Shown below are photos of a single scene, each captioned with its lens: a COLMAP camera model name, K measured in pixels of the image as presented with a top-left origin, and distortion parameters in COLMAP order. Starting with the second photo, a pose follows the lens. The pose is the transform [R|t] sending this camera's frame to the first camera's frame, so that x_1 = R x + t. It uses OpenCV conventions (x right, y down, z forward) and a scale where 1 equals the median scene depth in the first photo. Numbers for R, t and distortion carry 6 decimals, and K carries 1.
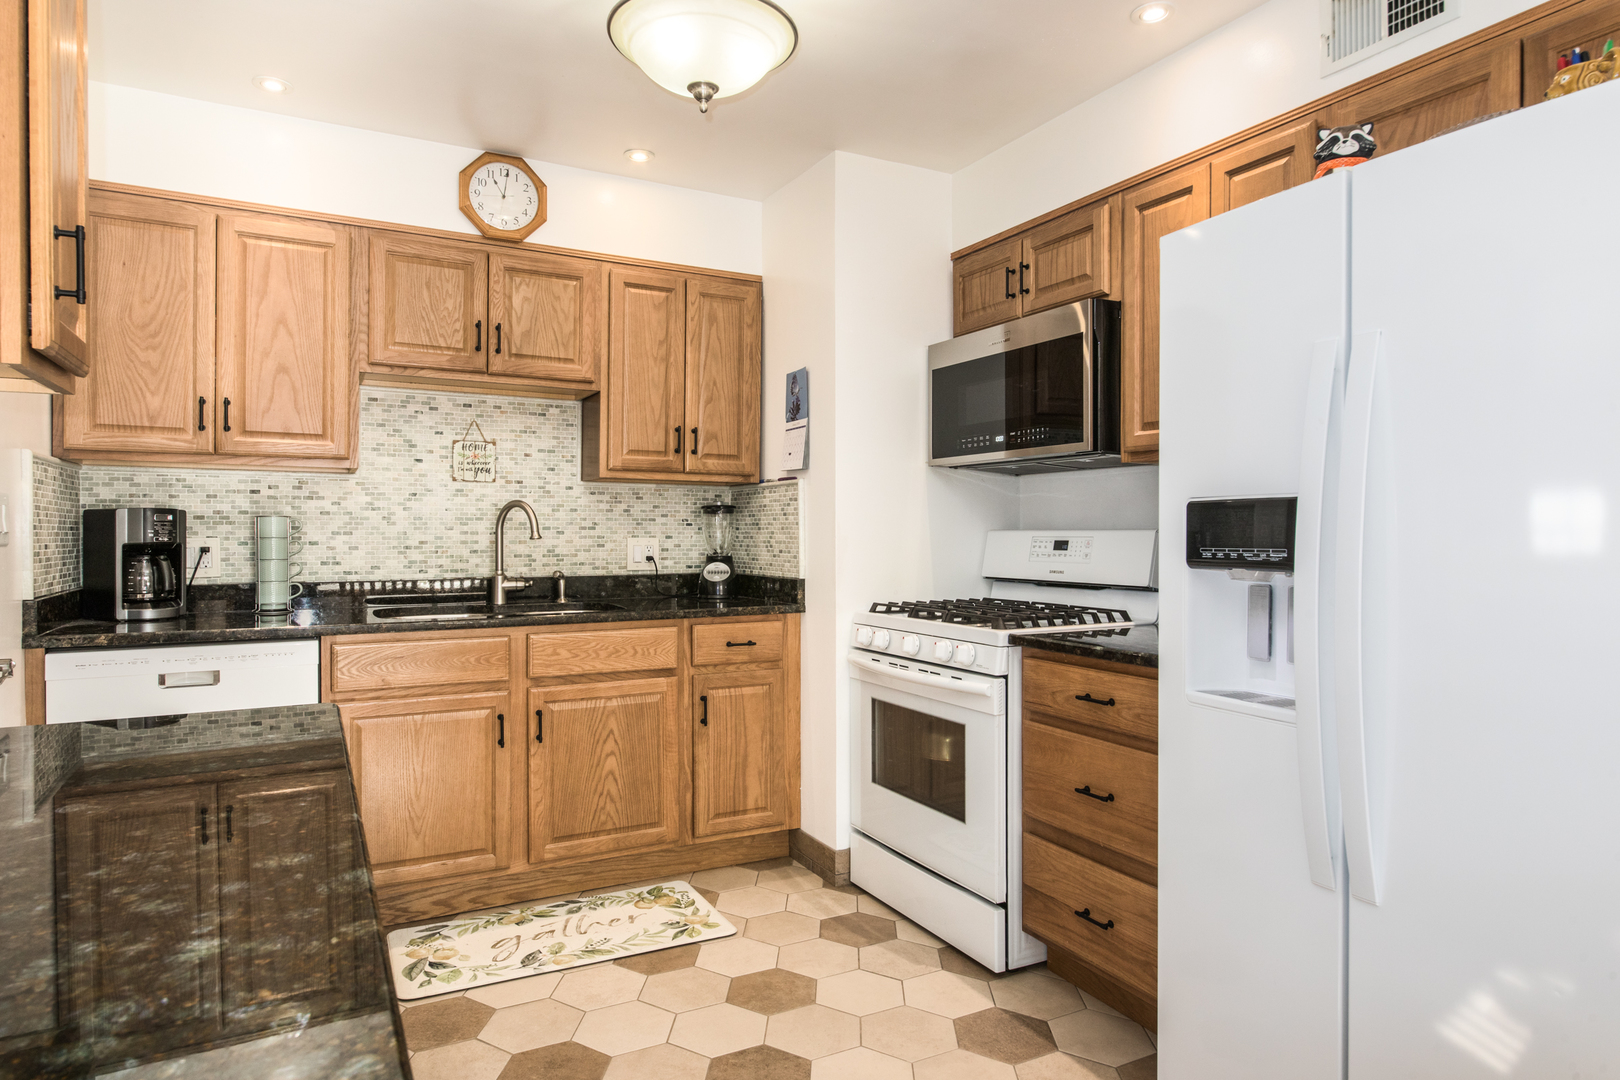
lens RADIAL K [[952.3, 0, 810.0], [0, 952.3, 540.0], [0, 0, 1]] dist [0.003171, 0.001571]
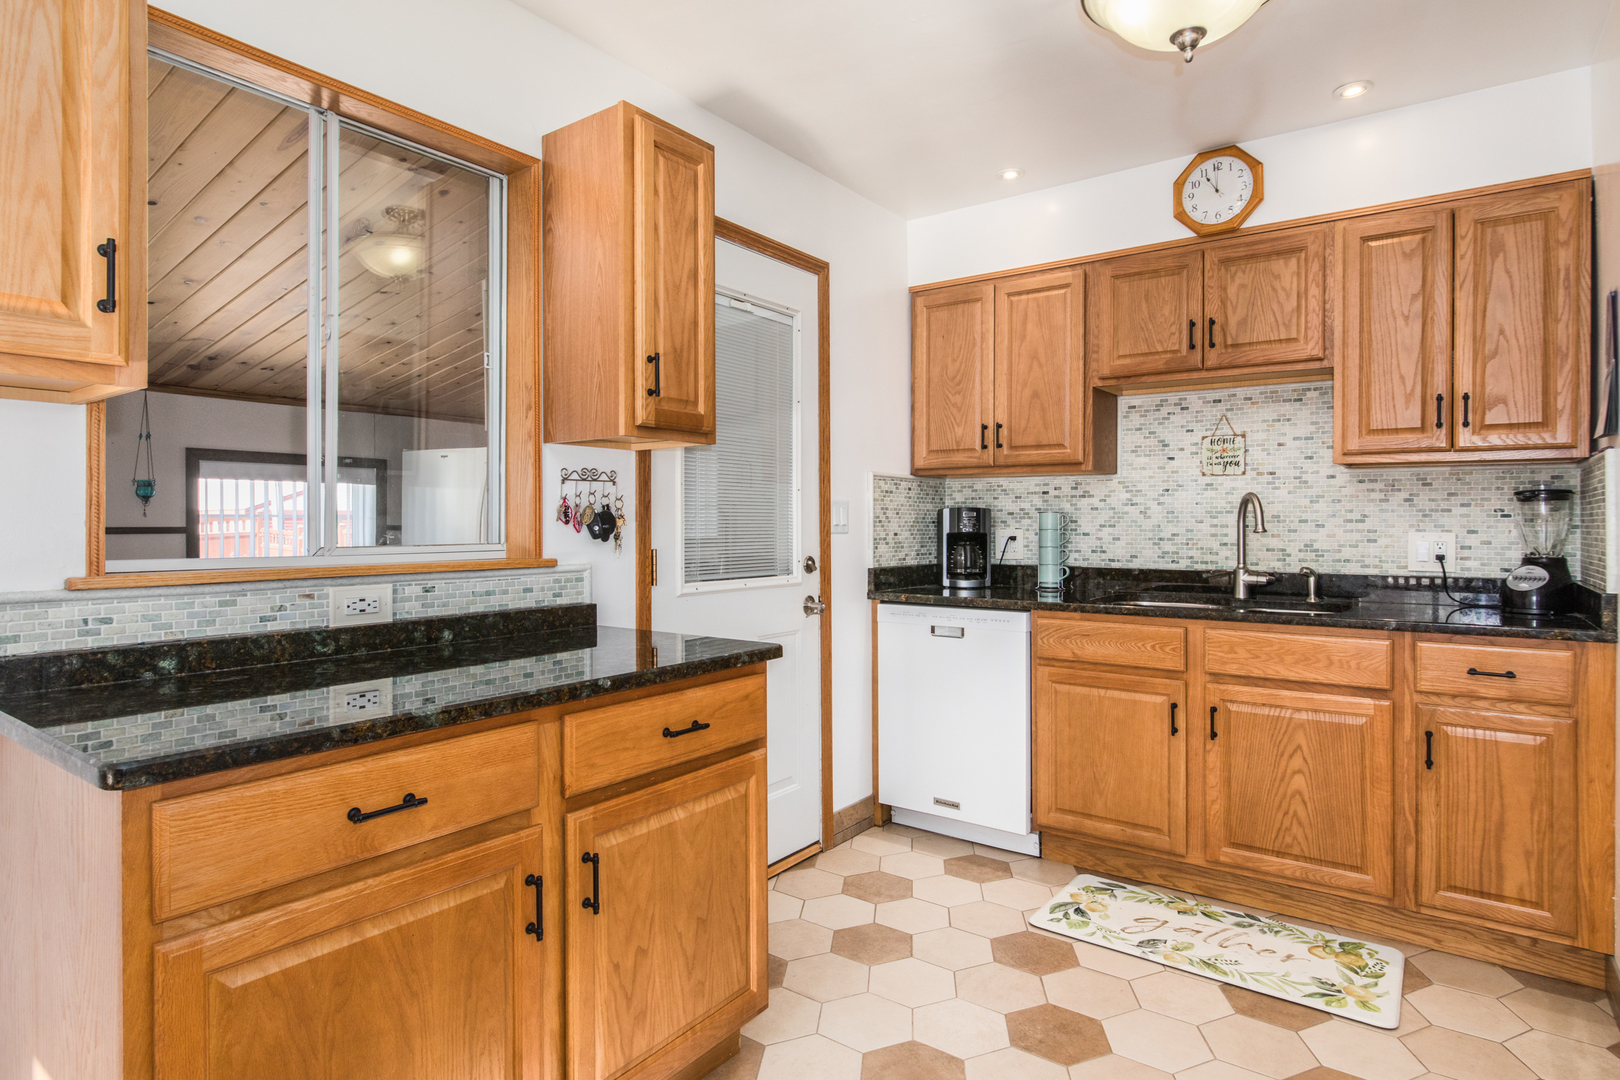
lens RADIAL K [[884.7, 0, 810.7], [0, 884.7, 527.9], [0, 0, 1]] dist [-0.005158, -0.002046]
pose [[0.433900, 0.004182, -0.900951, 0.334548], [-0.008508, 0.999964, 0.000544, -0.002409], [0.900921, 0.007429, 0.433920, 0.216576]]
